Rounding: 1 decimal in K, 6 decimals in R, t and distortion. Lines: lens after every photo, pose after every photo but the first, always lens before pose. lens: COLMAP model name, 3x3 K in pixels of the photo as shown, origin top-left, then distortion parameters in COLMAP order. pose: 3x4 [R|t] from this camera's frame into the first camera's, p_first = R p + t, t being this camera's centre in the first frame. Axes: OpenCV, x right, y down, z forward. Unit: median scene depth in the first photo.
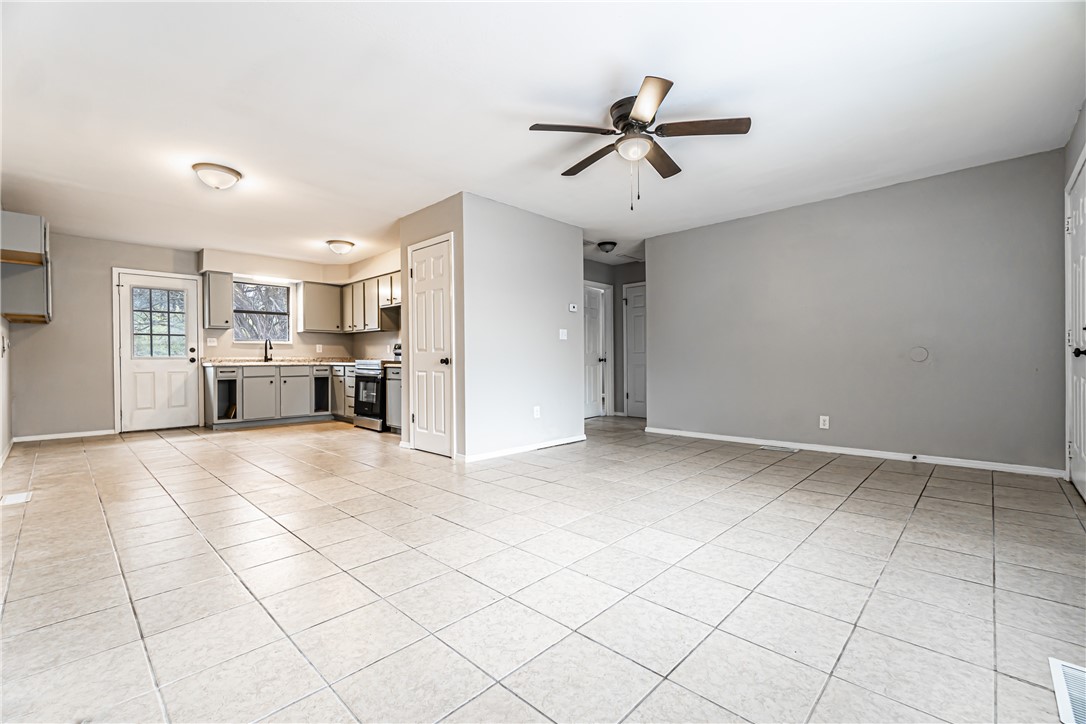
lens RADIAL K [[464.6, 0, 536.3], [0, 464.6, 363.5], [0, 0, 1]] dist [0.000076, -0.000012]
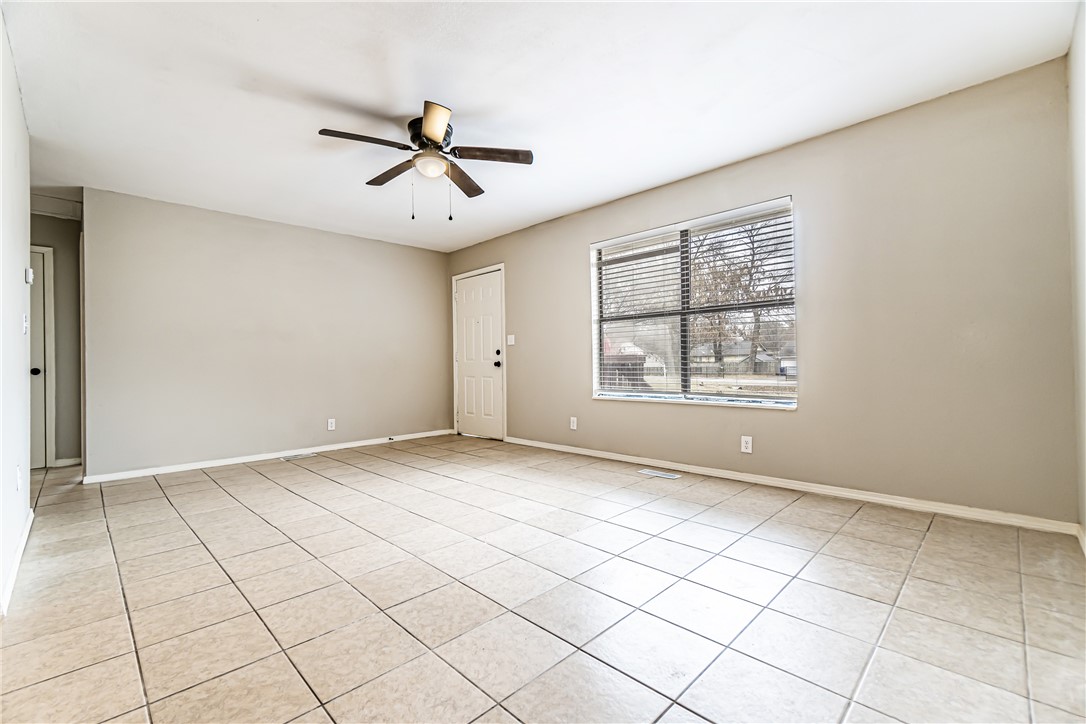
lens RADIAL K [[464.6, 0, 536.3], [0, 464.6, 363.5], [0, 0, 1]] dist [0.000076, -0.000012]
pose [[0.021456, 0.012728, 0.999689, -0.705882], [0.023625, 0.999633, -0.013234, 0.004431], [-0.999491, 0.023902, 0.021148, 0.640530]]
